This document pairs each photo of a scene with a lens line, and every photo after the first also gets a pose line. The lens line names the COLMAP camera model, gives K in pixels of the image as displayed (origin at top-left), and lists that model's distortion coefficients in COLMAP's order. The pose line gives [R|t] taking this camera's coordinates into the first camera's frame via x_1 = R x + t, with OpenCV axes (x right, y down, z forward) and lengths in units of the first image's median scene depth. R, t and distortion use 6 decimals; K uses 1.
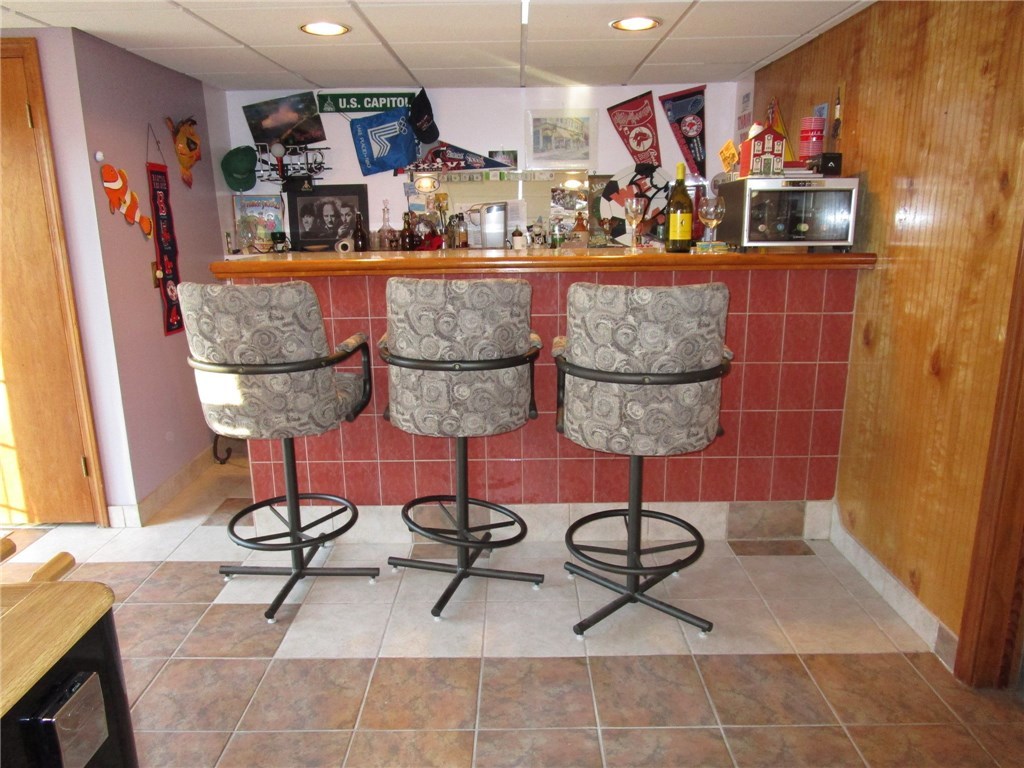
lens RADIAL K [[736.2, 0, 517.7], [0, 736.2, 383.2], [0, 0, 1]] dist [-0.020787, 0.022978]
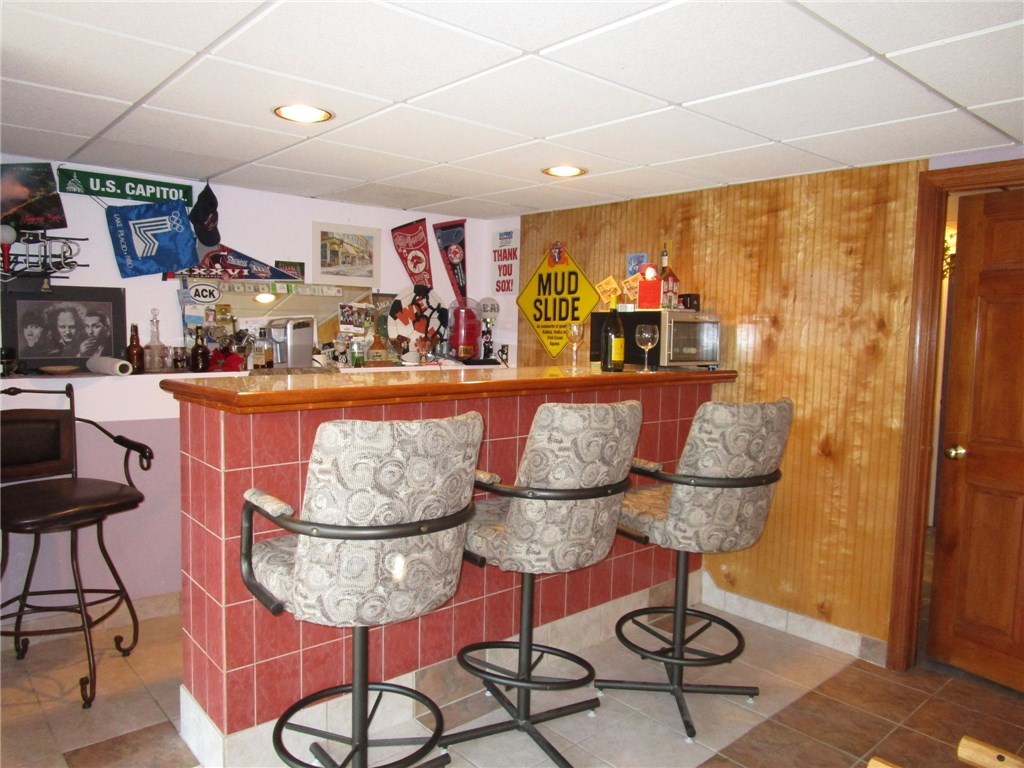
lens RADIAL K [[736.2, 0, 516.9], [0, 736.2, 384.9], [0, 0, 1]] dist [-0.020787, 0.022978]
pose [[0.747984, -0.025435, 0.663229, -0.422872], [0.123041, 0.987259, -0.100902, -0.040633], [-0.652212, 0.157077, 0.741584, 0.171095]]
